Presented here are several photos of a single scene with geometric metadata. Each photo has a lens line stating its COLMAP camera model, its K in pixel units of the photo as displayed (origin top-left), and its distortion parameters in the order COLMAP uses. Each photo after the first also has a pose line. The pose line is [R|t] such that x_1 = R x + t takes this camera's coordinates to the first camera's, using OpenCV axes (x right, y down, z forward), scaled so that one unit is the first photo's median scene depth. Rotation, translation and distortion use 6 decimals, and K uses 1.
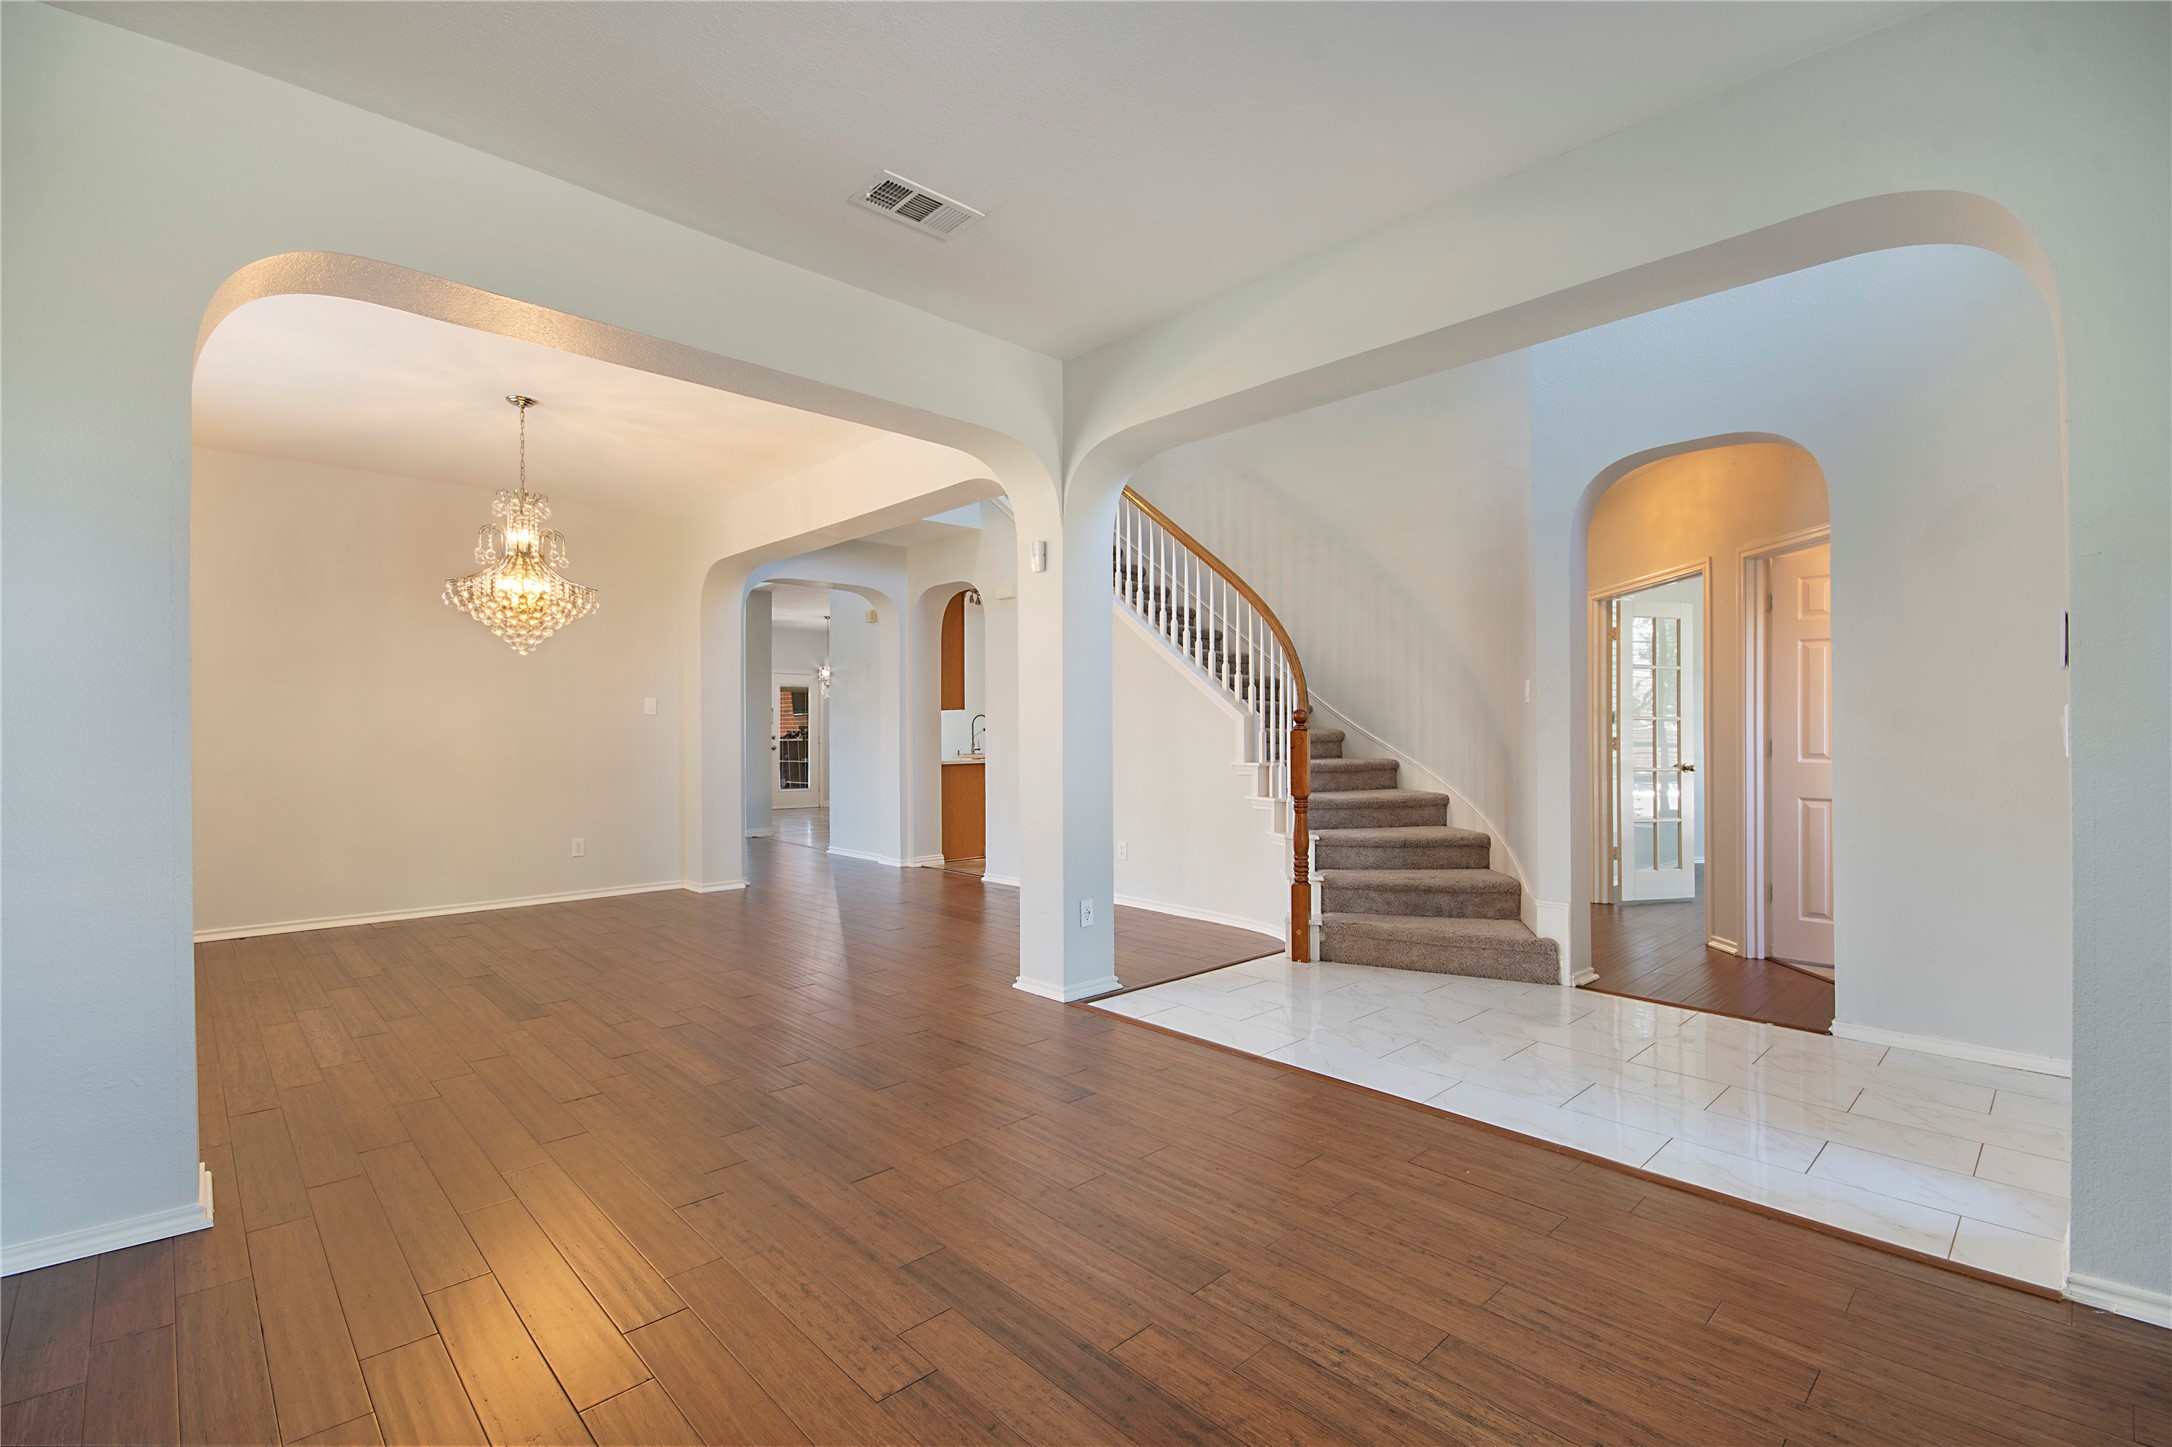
lens RADIAL K [[978.0, 0, 1086.6], [0, 978.0, 738.8], [0, 0, 1]] dist [0.000020, -0.000507]
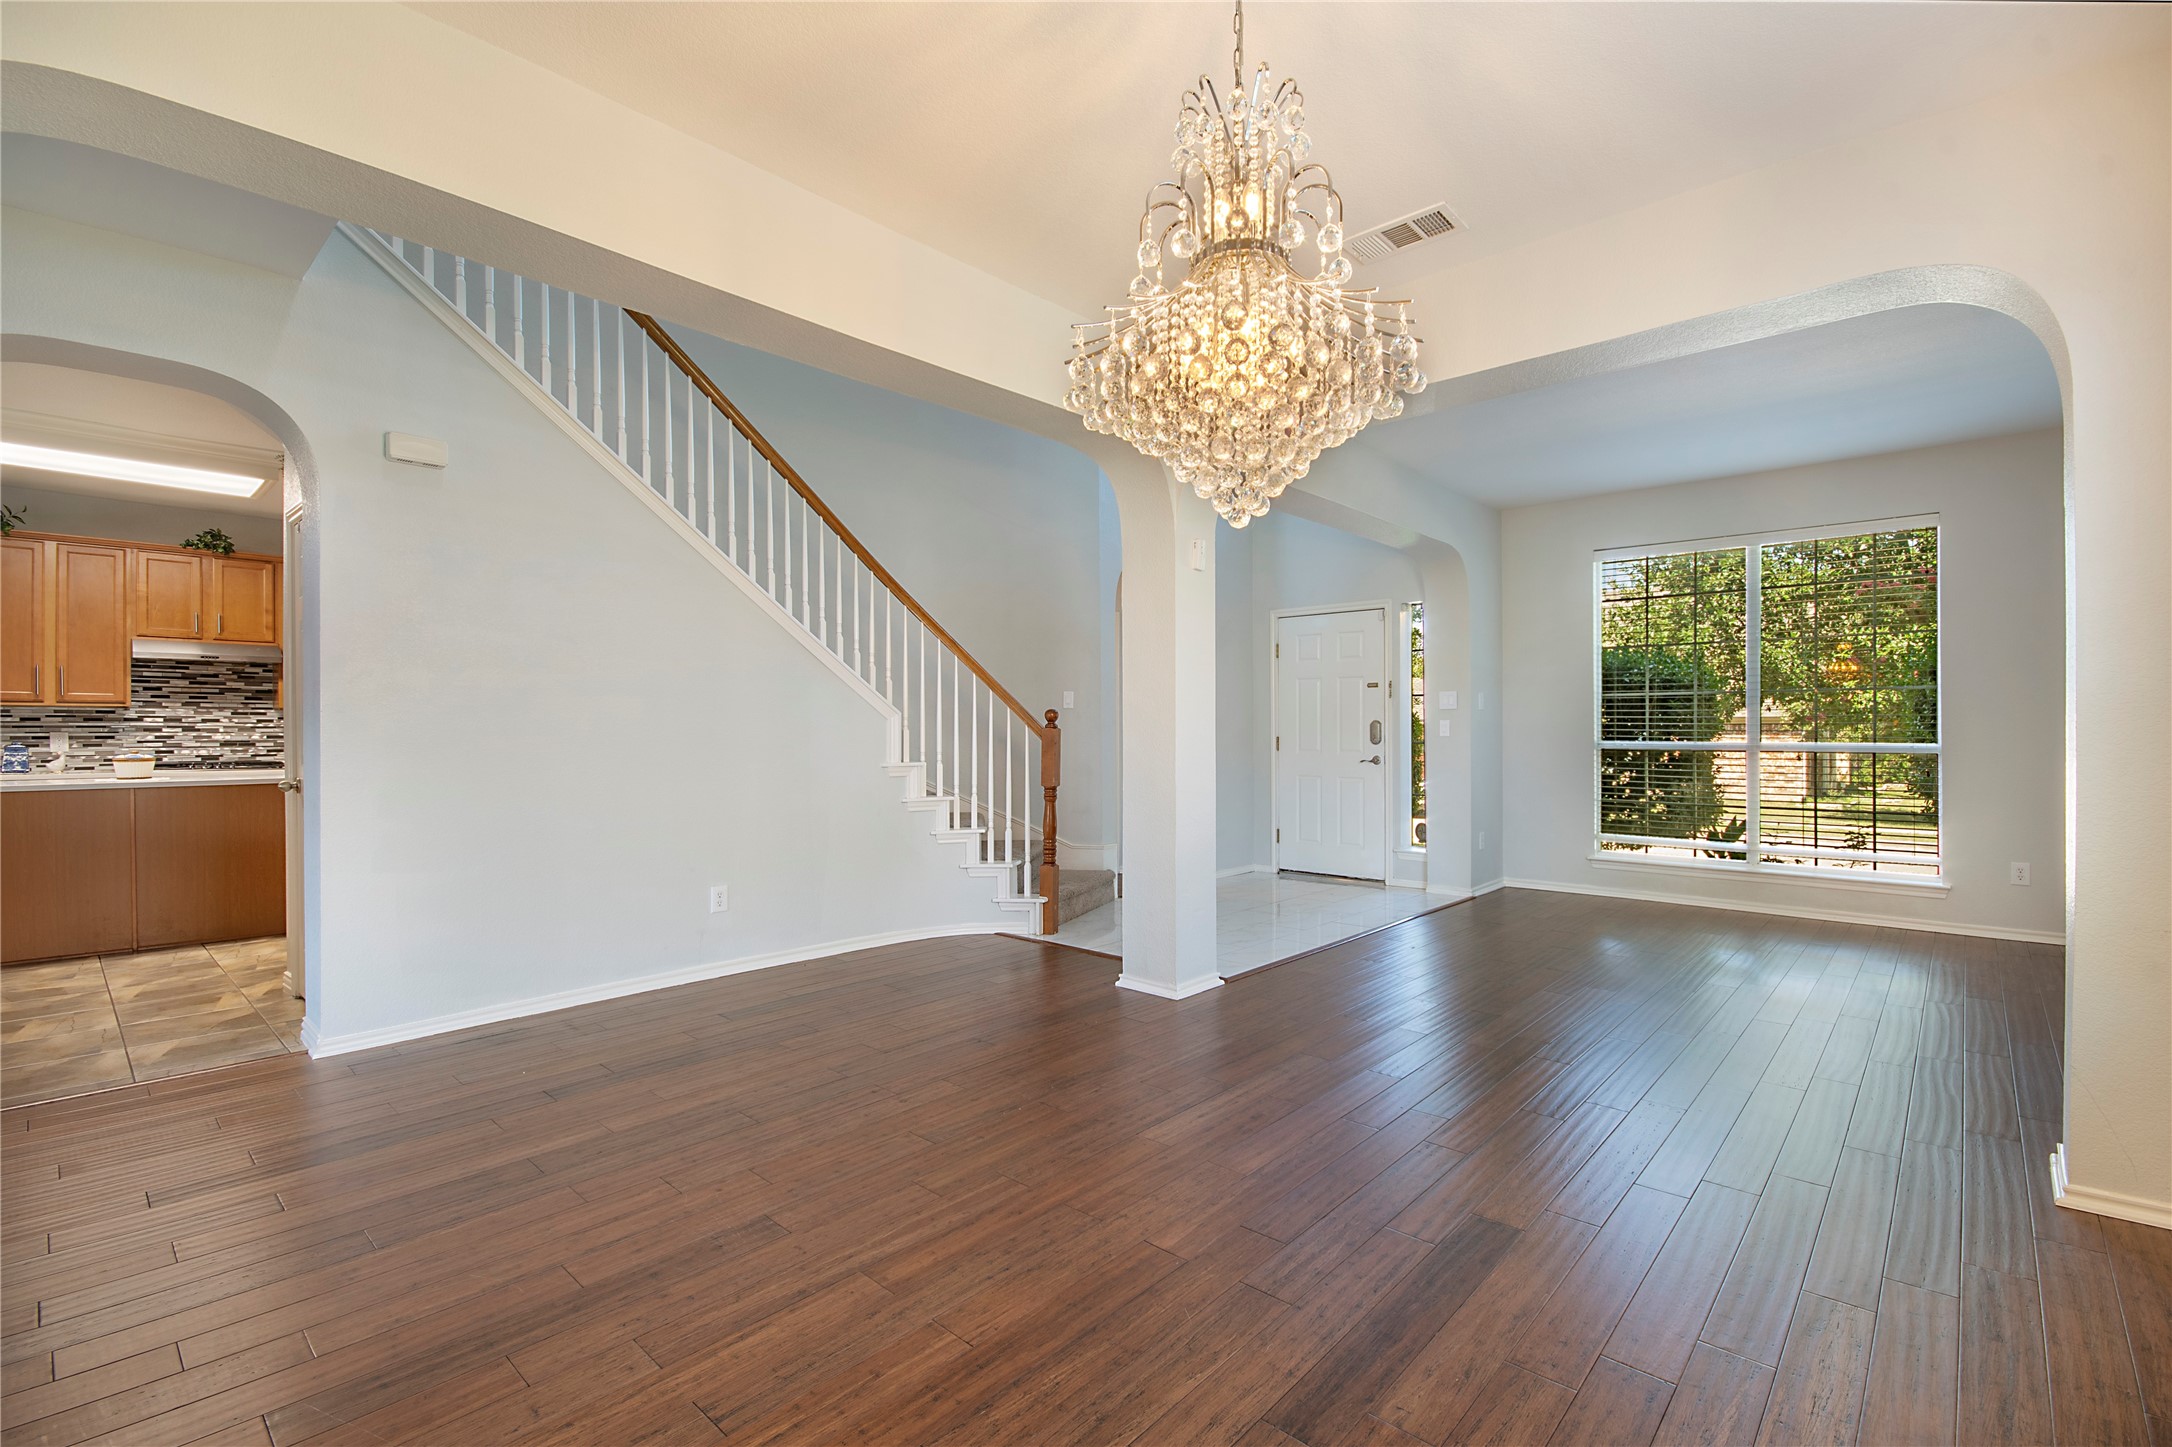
lens RADIAL K [[978.0, 0, 1086.6], [0, 978.0, 738.8], [0, 0, 1]] dist [0.000020, -0.000507]
pose [[-0.077380, -0.013535, 0.996910, -0.561408], [0.011254, 0.999832, 0.014448, -0.007332], [-0.996938, 0.012338, -0.077215, 0.641233]]
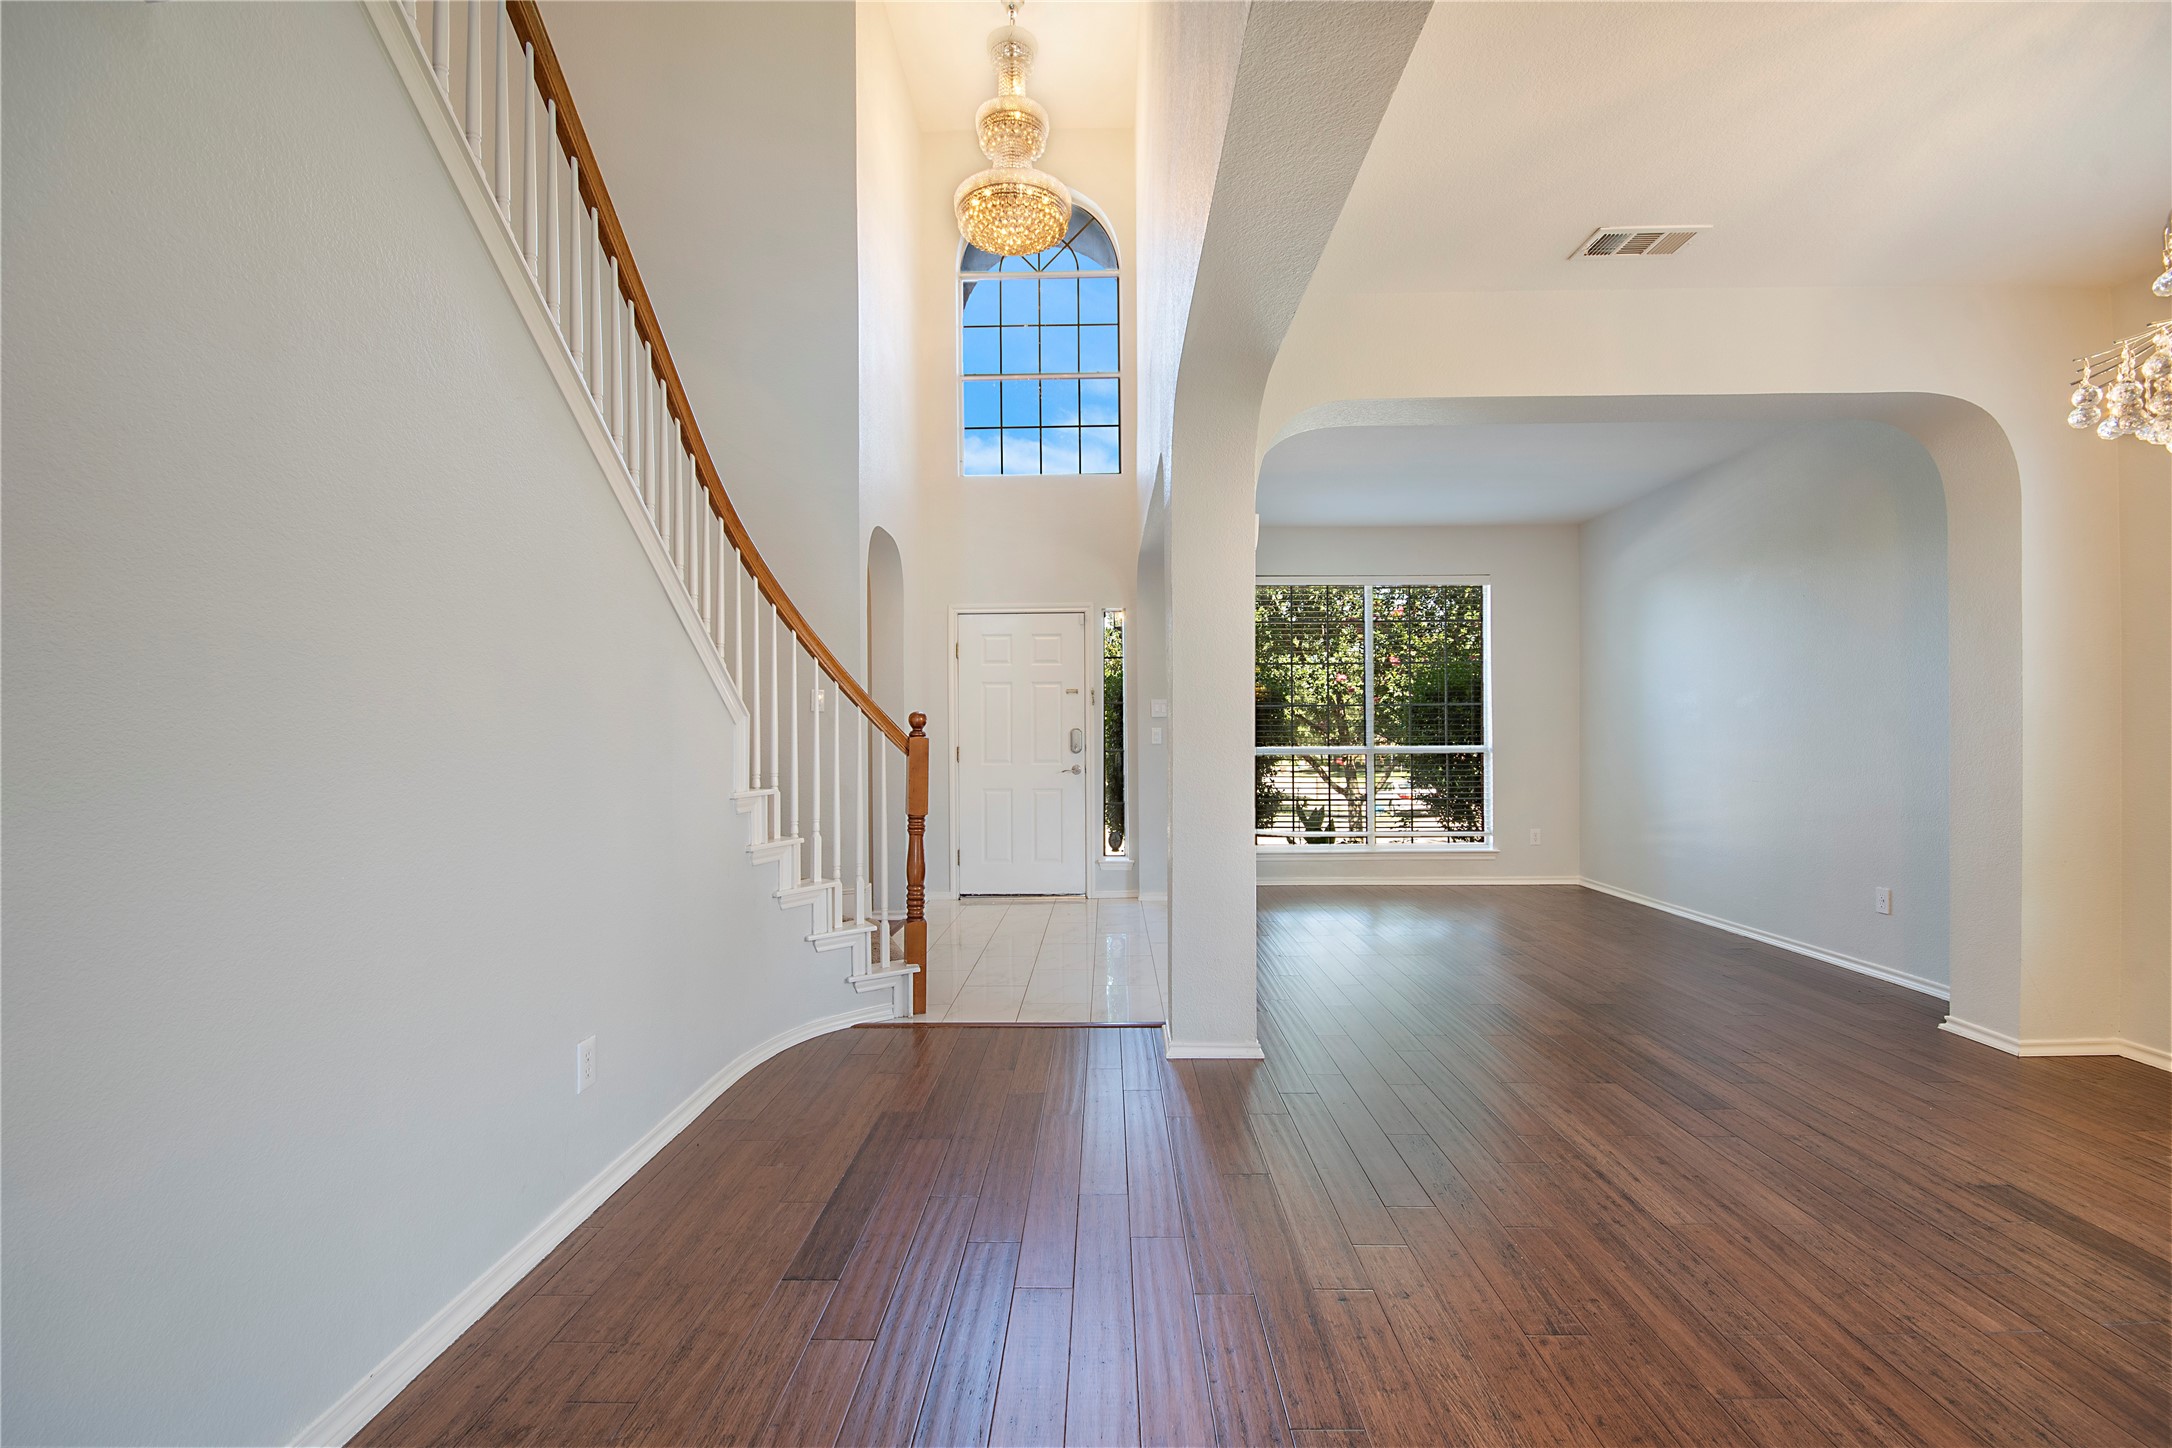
lens RADIAL K [[978.0, 0, 1086.6], [0, 978.0, 739.3], [0, 0, 1]] dist [0.000020, -0.000507]
pose [[-0.719218, 0.001754, 0.694782, -0.291093], [0.013980, 0.999831, 0.011948, -0.008841], [-0.694643, 0.018307, -0.719121, 0.923695]]
